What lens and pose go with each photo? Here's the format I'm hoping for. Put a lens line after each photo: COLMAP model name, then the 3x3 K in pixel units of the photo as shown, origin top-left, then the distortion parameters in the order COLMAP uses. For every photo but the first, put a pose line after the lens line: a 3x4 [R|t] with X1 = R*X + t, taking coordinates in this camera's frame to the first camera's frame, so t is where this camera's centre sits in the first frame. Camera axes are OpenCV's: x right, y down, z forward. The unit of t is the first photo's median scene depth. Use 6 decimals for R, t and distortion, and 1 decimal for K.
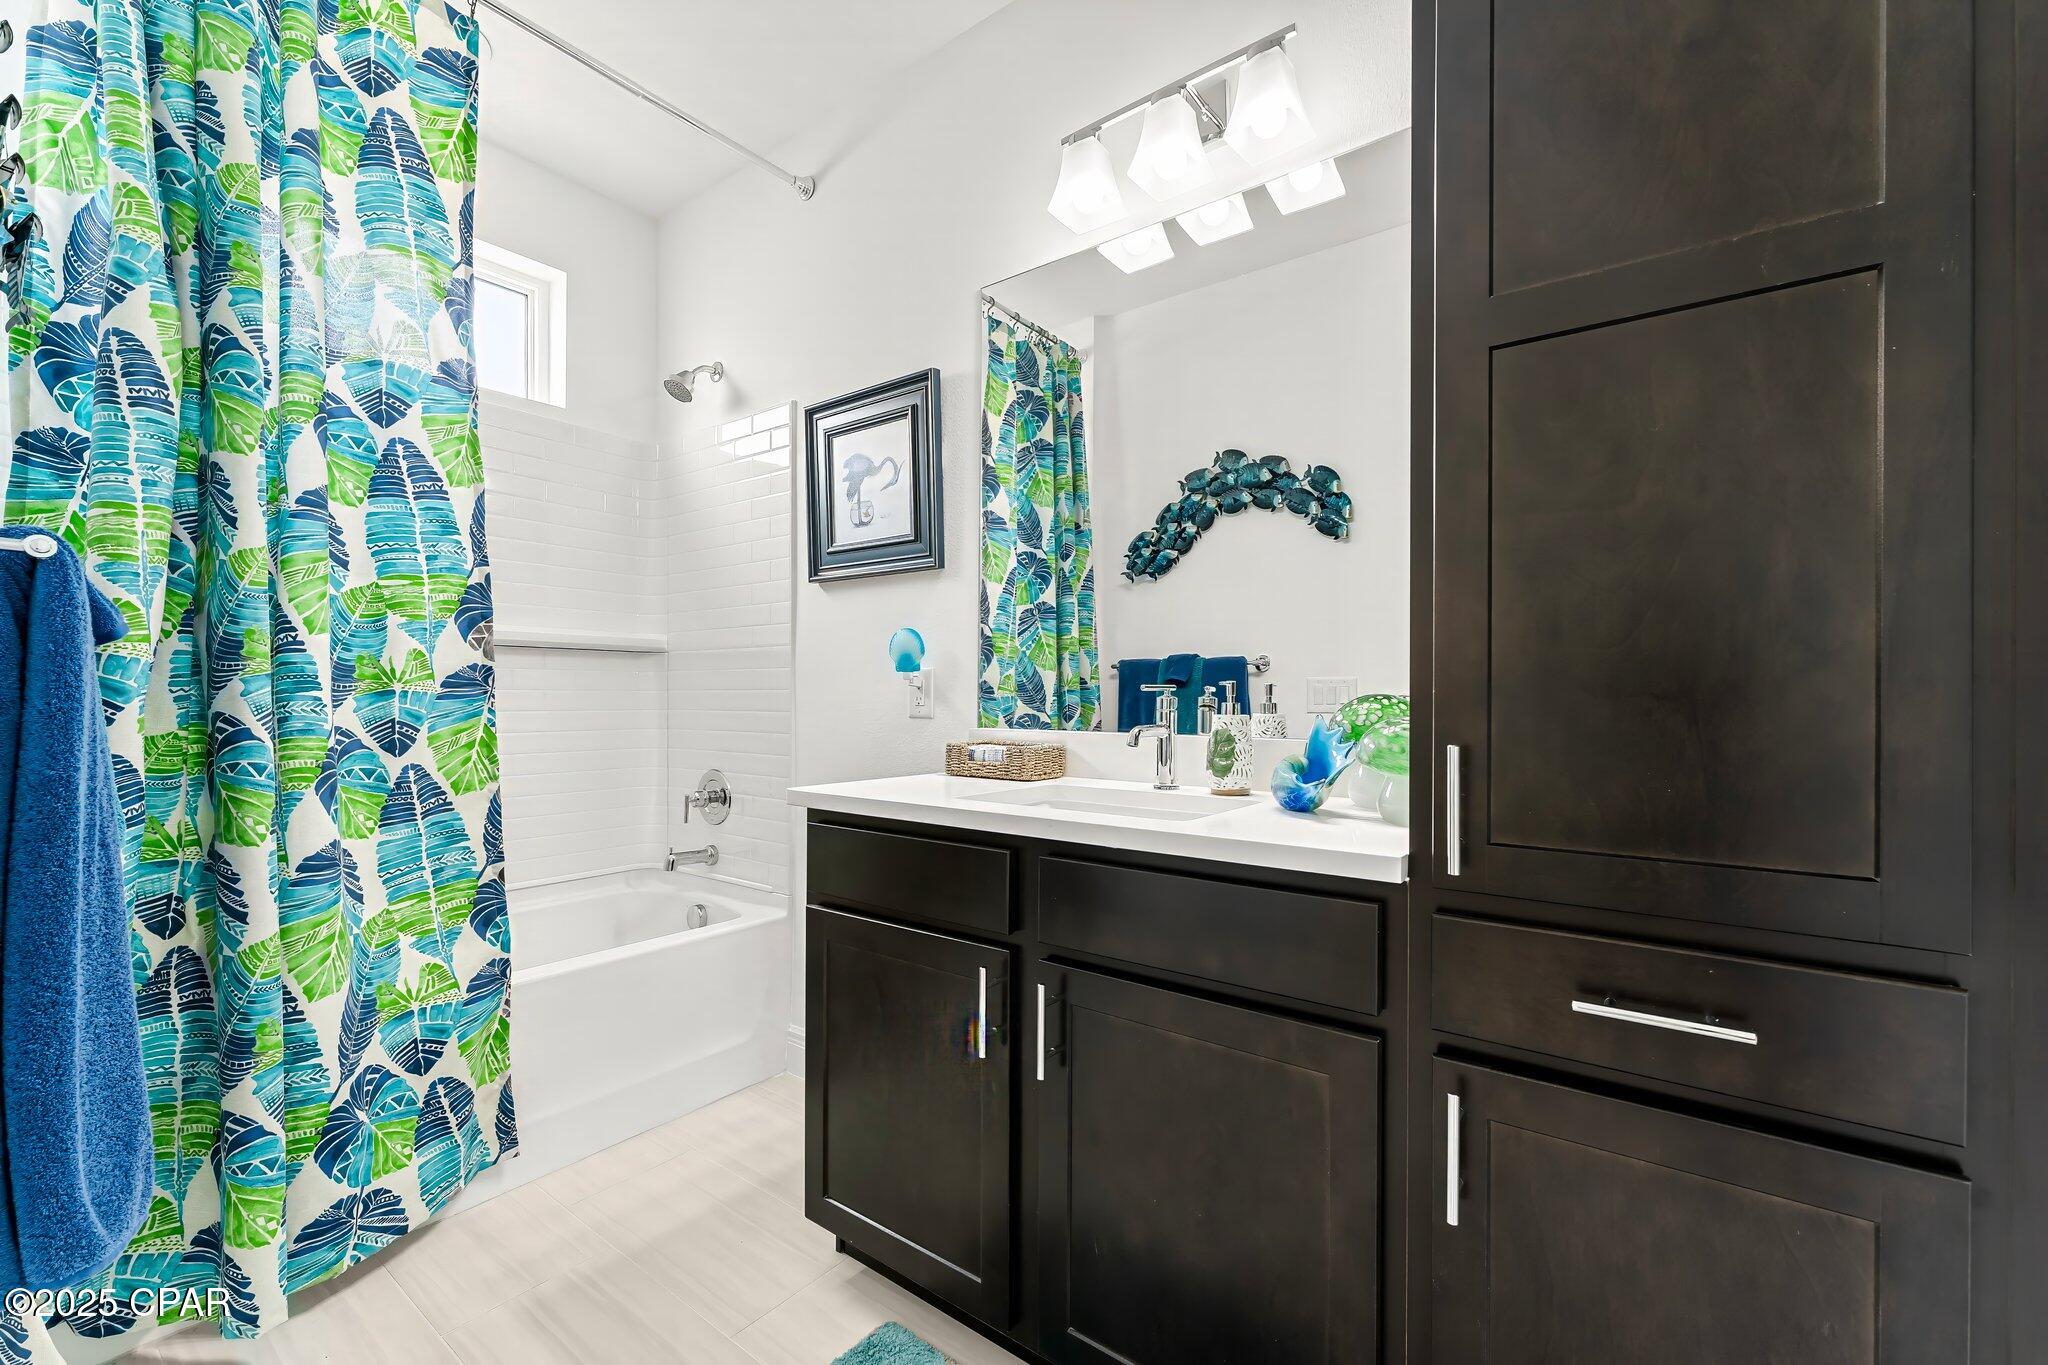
lens RADIAL K [[859.5, 0, 1020.0], [0, 859.5, 700.2], [0, 0, 1]] dist [-0.002907, 0.001544]
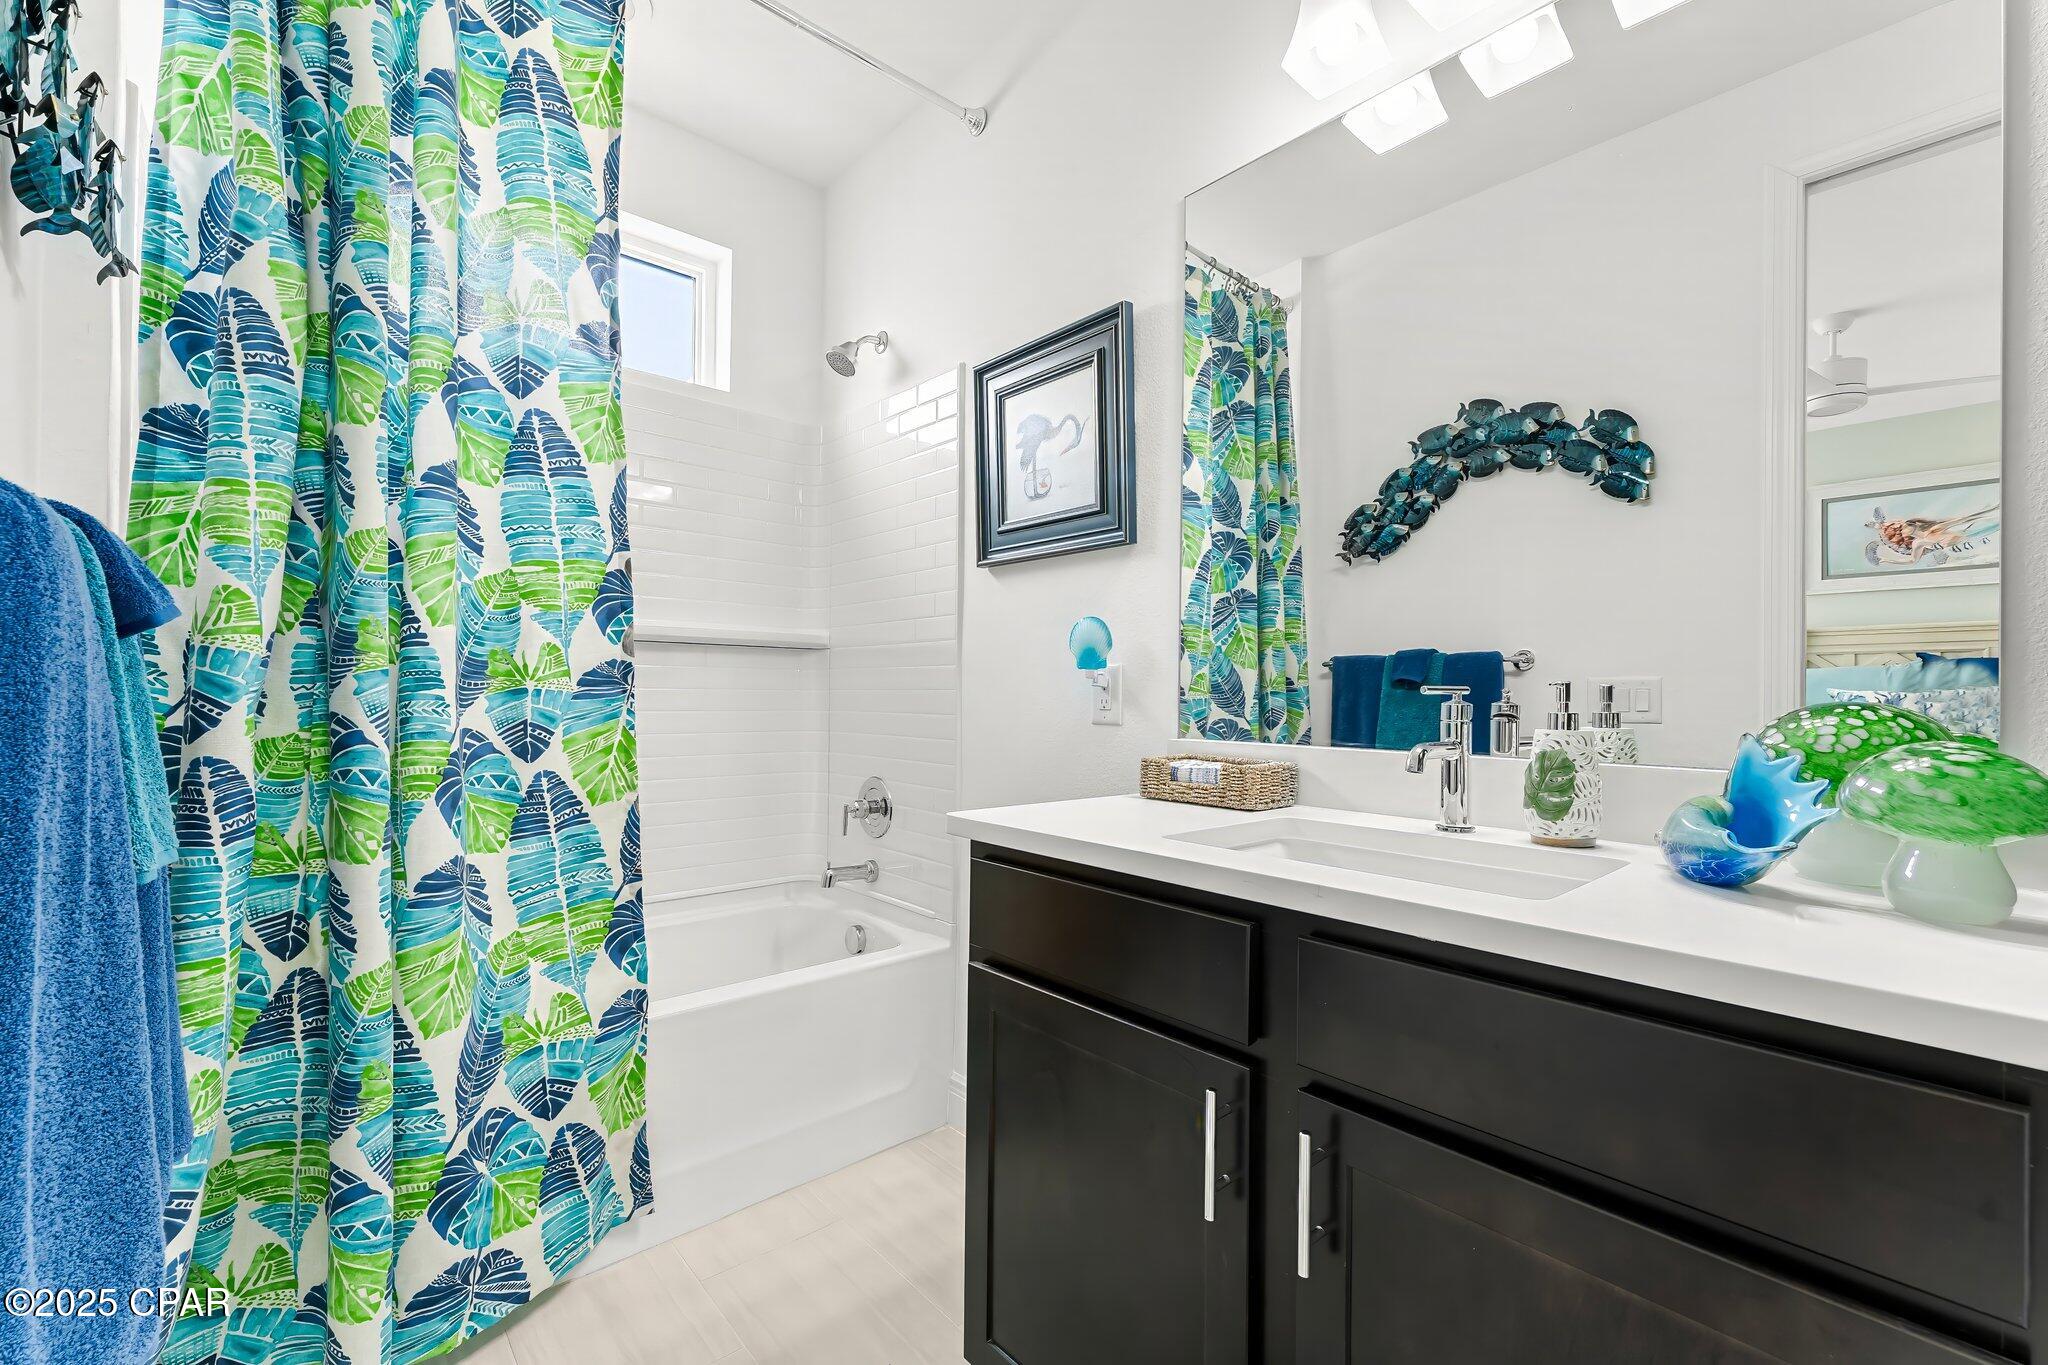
lens RADIAL K [[859.5, 0, 1022.0], [0, 859.5, 688.8], [0, 0, 1]] dist [-0.002907, 0.001544]
pose [[0.981707, 0.004651, -0.190341, -0.047671], [-0.007244, 0.999890, -0.012930, -0.003585], [0.190260, 0.014073, 0.981633, 0.214577]]
